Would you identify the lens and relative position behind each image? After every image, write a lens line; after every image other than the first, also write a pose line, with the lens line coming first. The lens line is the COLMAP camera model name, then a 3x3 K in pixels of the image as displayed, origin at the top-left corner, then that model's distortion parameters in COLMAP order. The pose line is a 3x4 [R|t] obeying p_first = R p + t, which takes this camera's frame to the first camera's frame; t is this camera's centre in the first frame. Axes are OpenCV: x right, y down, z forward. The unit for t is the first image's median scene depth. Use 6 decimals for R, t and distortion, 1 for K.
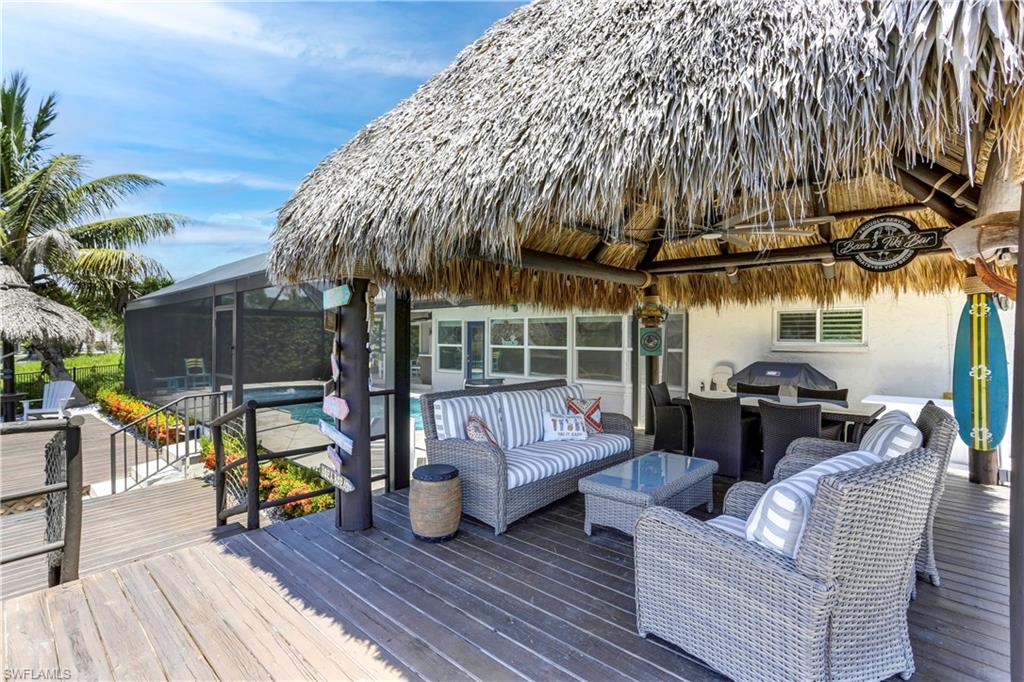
lens RADIAL K [[488.3, 0, 513.6], [0, 488.3, 342.4], [0, 0, 1]] dist [0.011186, 0.008722]
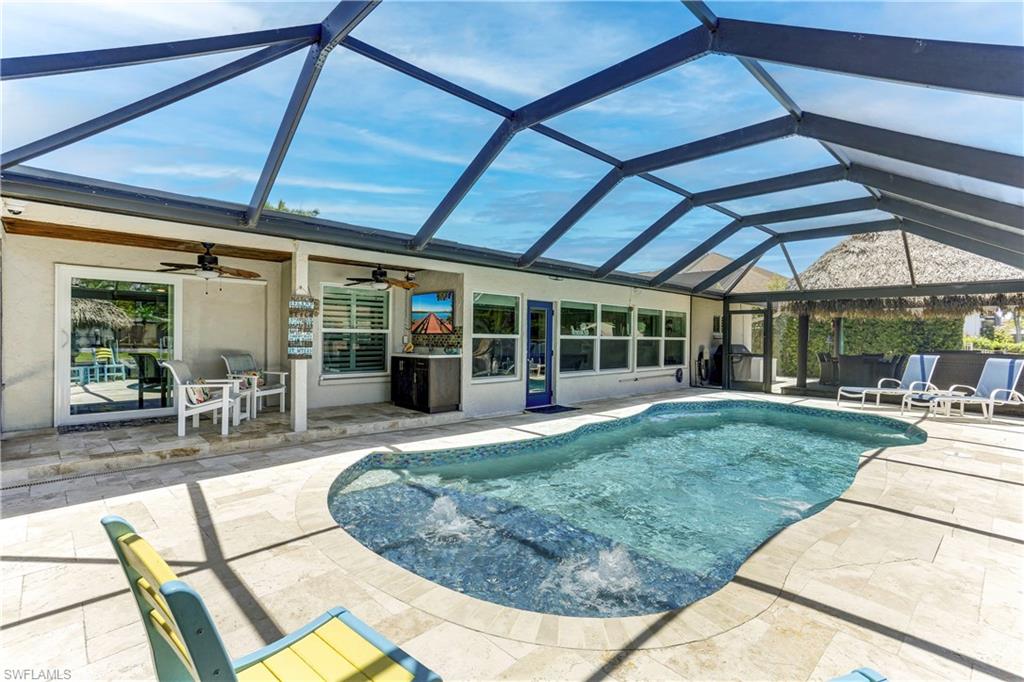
lens RADIAL K [[488.3, 0, 502.7], [0, 488.3, 334.8], [0, 0, 1]] dist [0.011186, 0.008722]
pose [[0.081987, -0.007818, 0.996603, -1.501520], [-0.010665, 0.999905, 0.008722, -0.002489], [-0.996576, -0.011343, 0.081896, 1.976208]]
